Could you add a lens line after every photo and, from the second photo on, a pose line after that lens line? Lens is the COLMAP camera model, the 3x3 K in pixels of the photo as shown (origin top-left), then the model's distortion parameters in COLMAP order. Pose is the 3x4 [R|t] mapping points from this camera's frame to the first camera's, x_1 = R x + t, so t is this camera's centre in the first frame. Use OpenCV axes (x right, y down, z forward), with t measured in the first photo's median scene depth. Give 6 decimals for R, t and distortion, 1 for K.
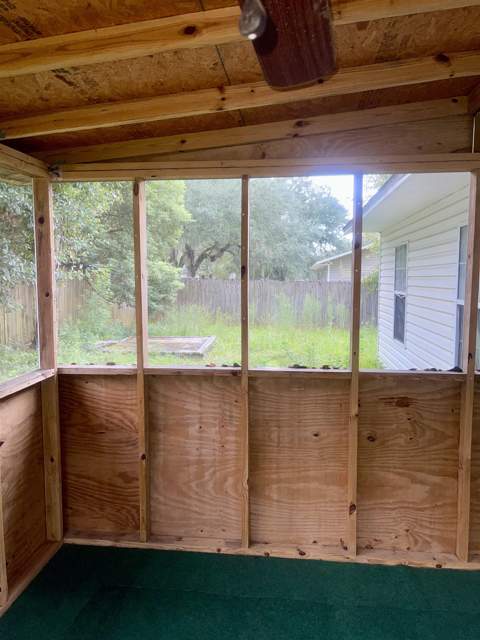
lens RADIAL K [[469.2, 0, 252.1], [0, 469.2, 319.5], [0, 0, 1]] dist [0.072915, -0.086001]
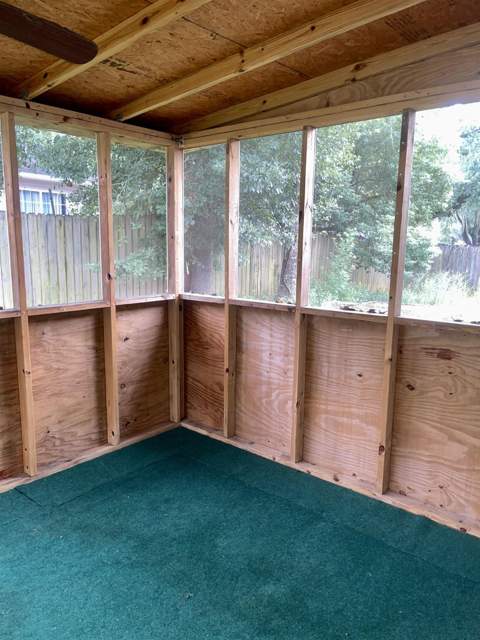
lens RADIAL K [[469.2, 0, 252.1], [0, 469.2, 319.5], [0, 0, 1]] dist [0.072915, -0.086001]
pose [[0.845037, 0.101464, -0.524994, 0.467263], [-0.066190, 0.994129, 0.085592, 0.048442], [0.530596, -0.037579, 0.846791, -0.004207]]
